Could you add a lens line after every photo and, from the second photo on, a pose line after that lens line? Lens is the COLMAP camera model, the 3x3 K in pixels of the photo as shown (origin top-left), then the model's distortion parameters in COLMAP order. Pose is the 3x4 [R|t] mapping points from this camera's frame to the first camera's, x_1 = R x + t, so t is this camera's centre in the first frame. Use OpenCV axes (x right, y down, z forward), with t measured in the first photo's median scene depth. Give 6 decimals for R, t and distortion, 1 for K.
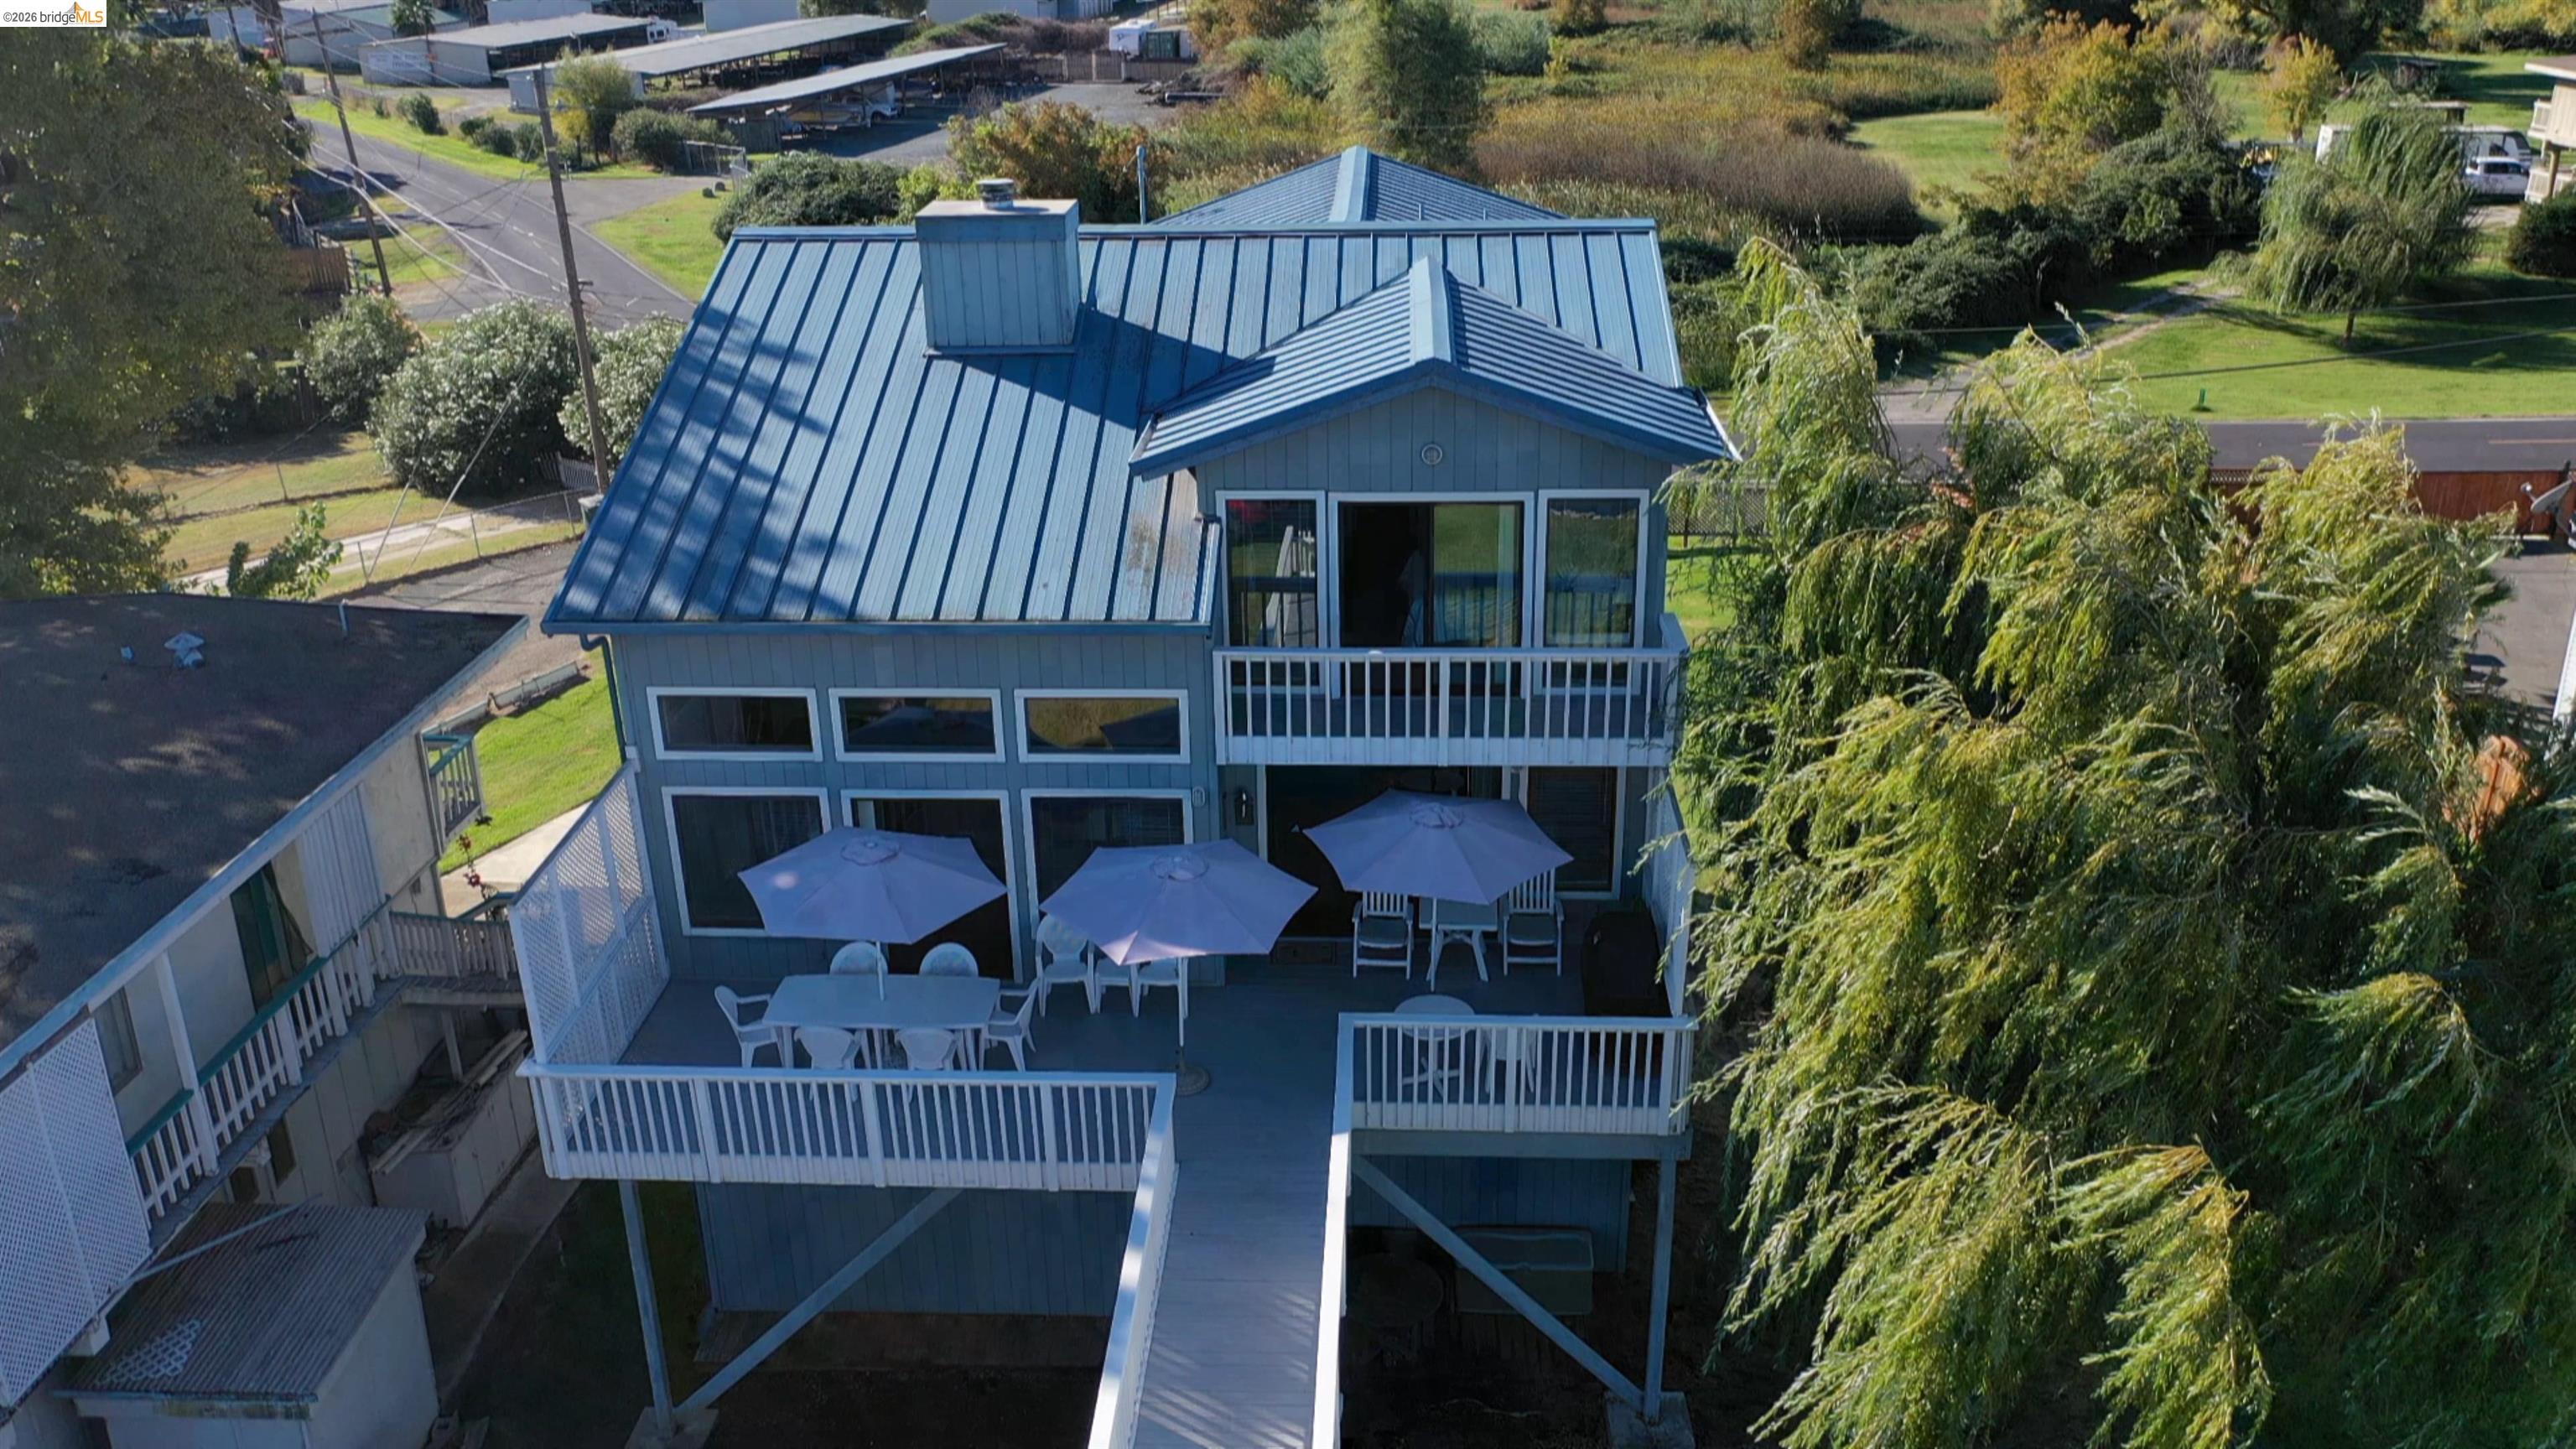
lens RADIAL K [[2064.8, 0, 1279.1], [0, 2064.8, 715.0], [0, 0, 1]] dist [-0.005353, -0.004977]
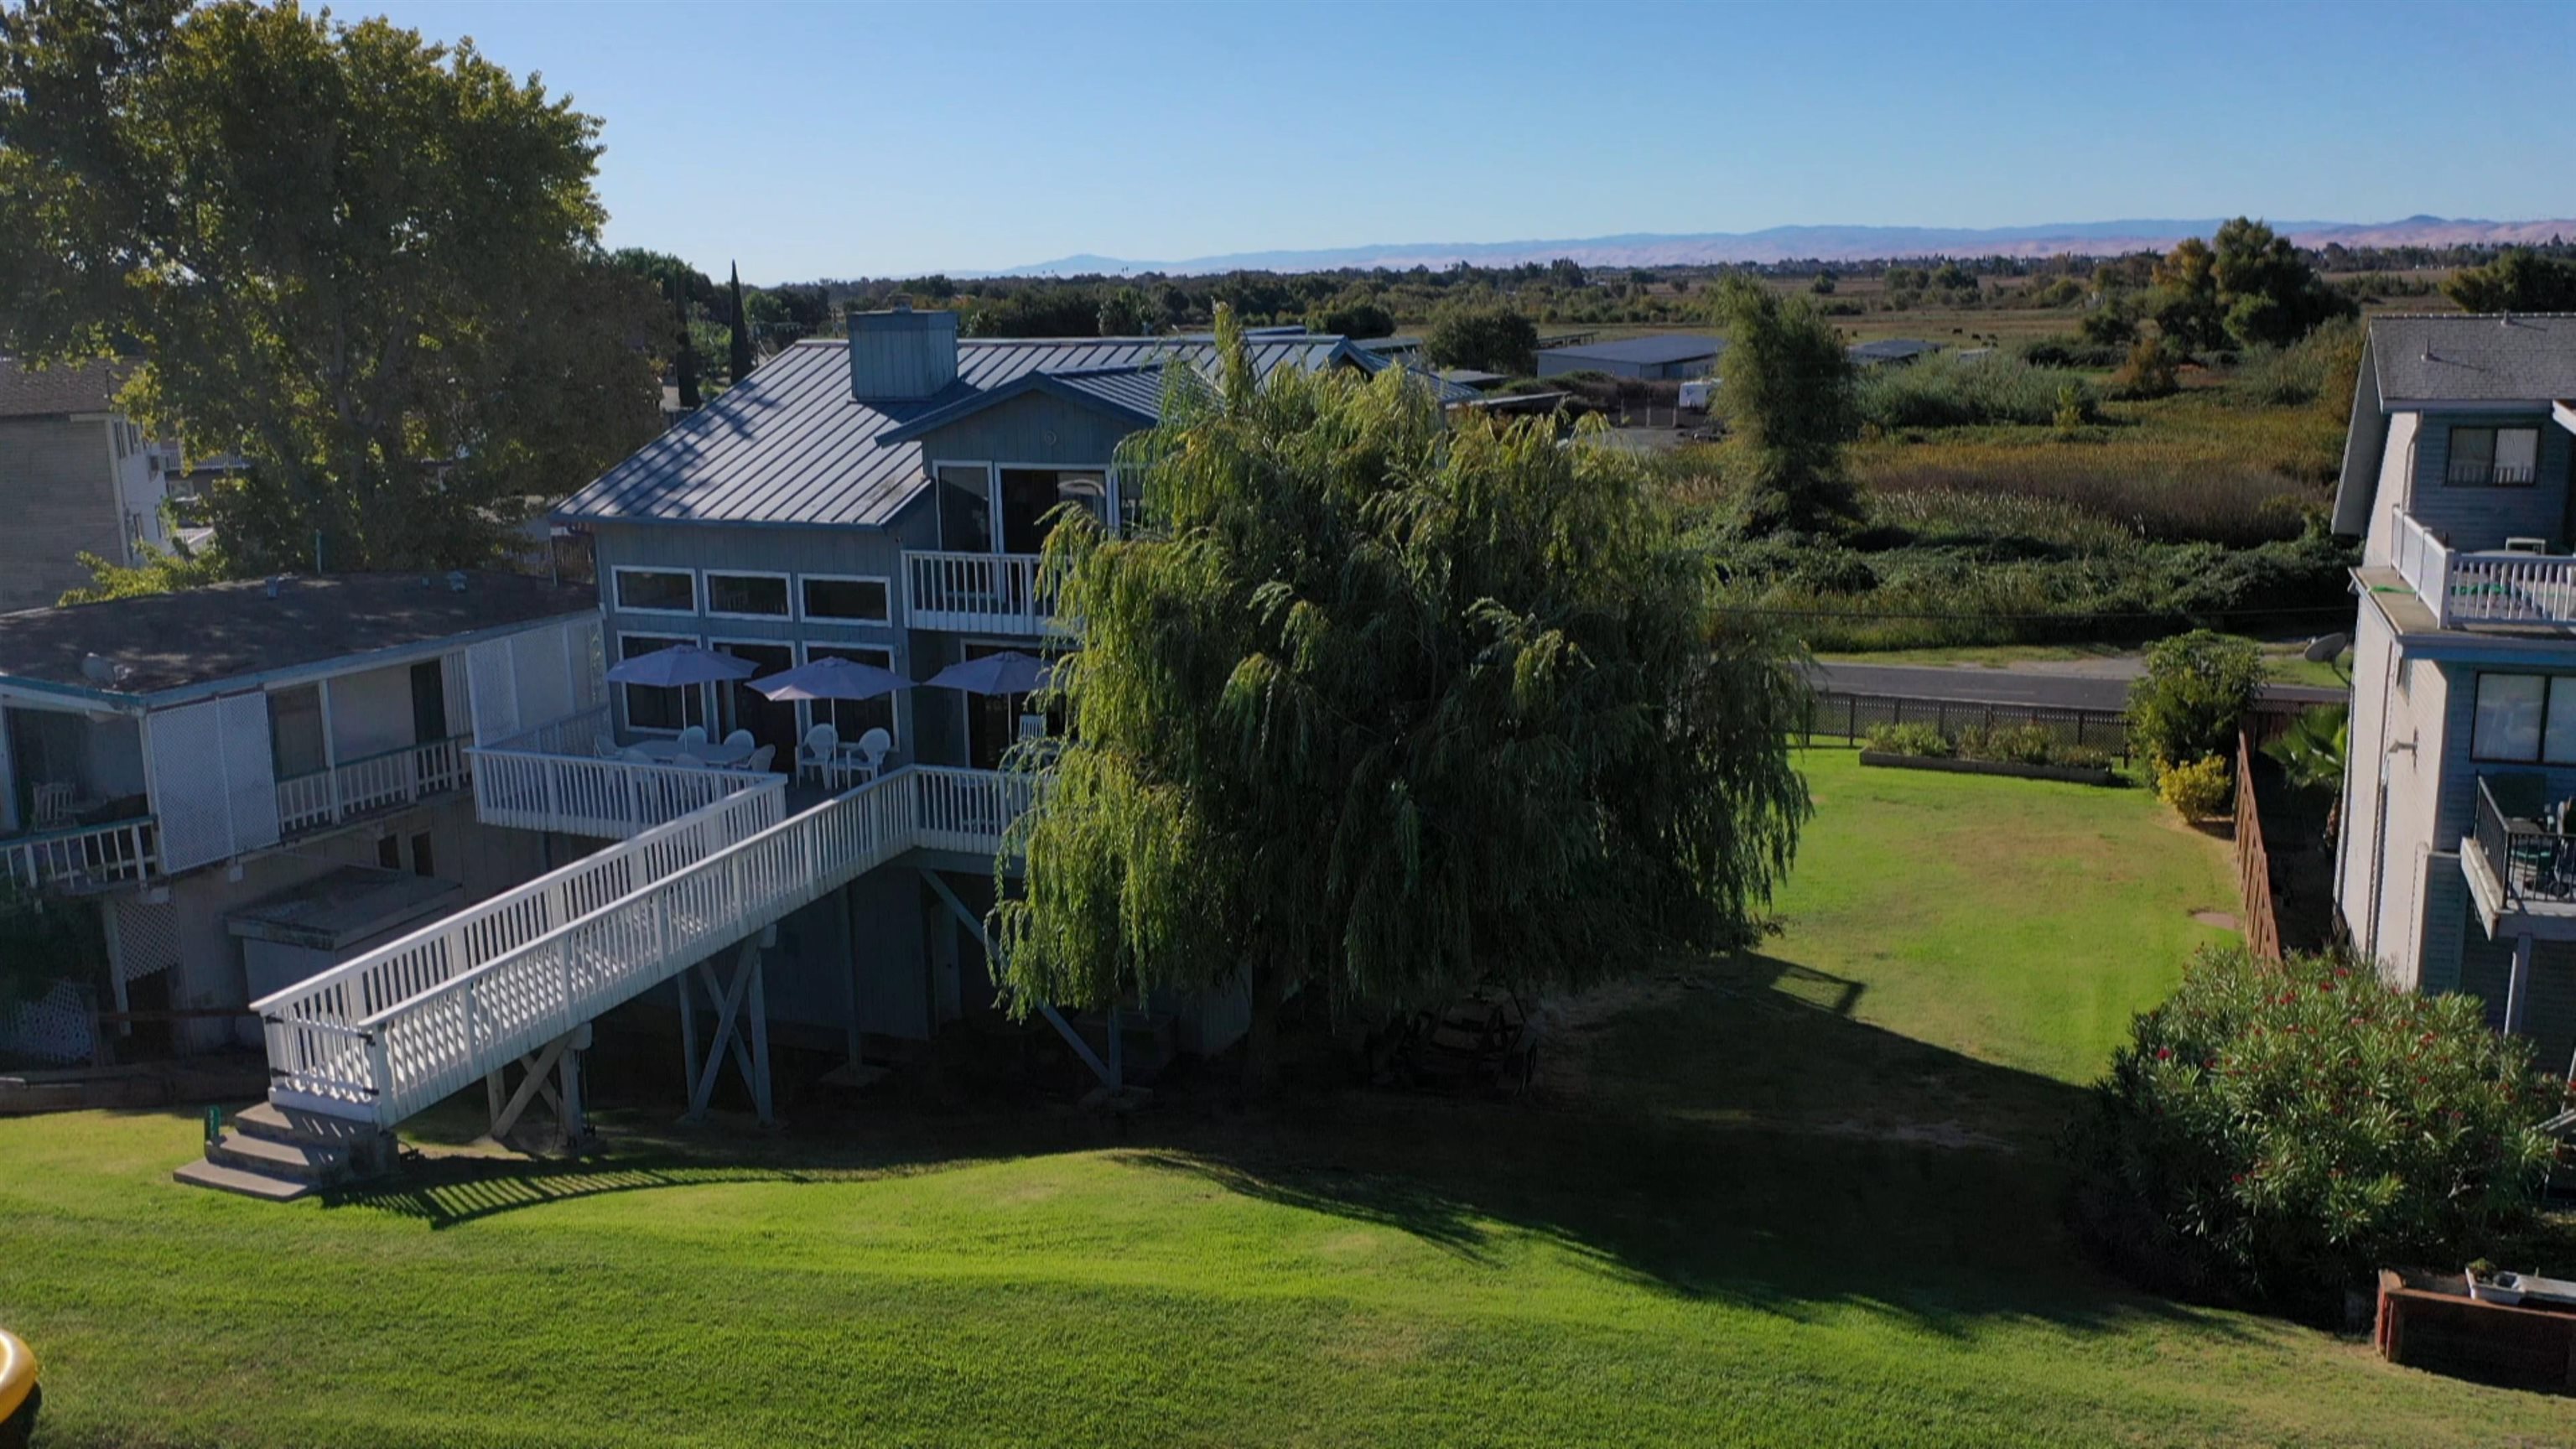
lens RADIAL K [[2064.8, 0, 1279.1], [0, 2064.8, 715.0], [0, 0, 1]] dist [-0.005353, -0.004977]
pose [[0.943486, 0.069210, -0.324104, 0.650963], [-0.125765, 0.979570, -0.156927, 0.259708], [0.306621, 0.188819, 0.932915, -0.312608]]
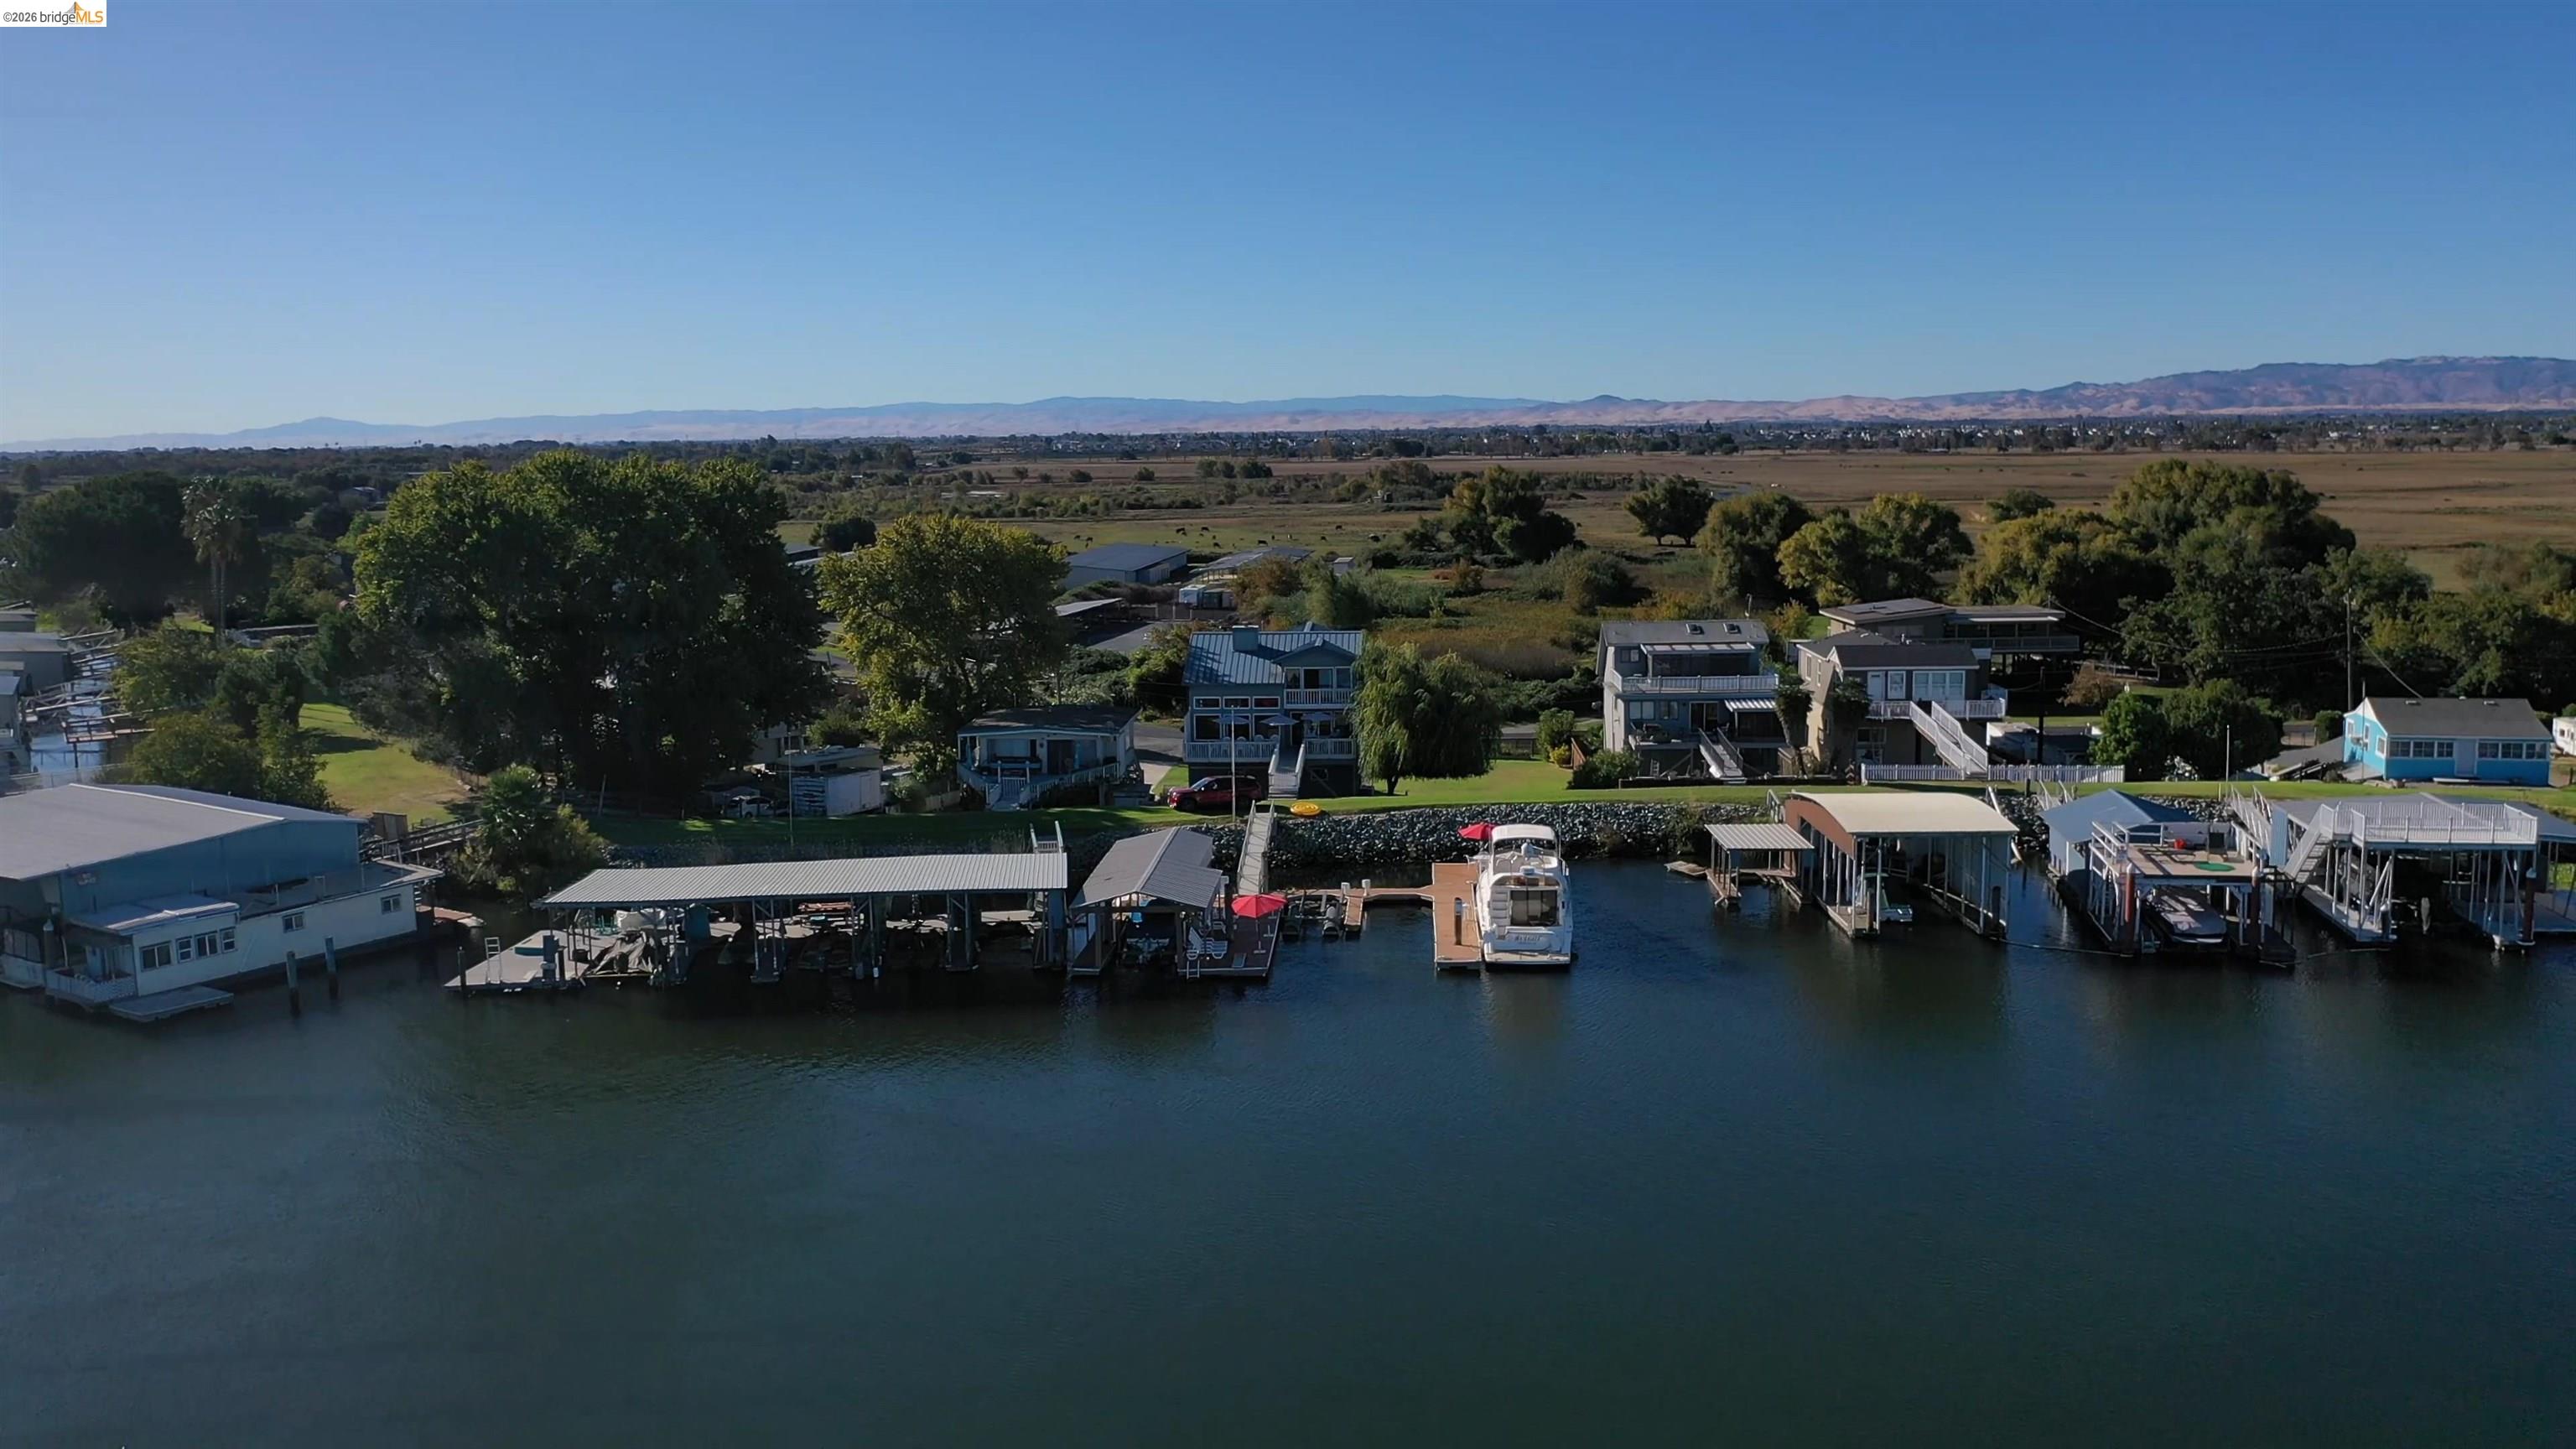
lens RADIAL K [[2064.8, 0, 1279.1], [0, 2064.8, 715.0], [0, 0, 1]] dist [-0.005353, -0.004977]
pose [[0.999975, 0.006513, 0.002837, -0.055165], [-0.005571, 0.966734, -0.255724, 1.439929], [-0.004408, 0.255702, 0.966746, -4.426646]]
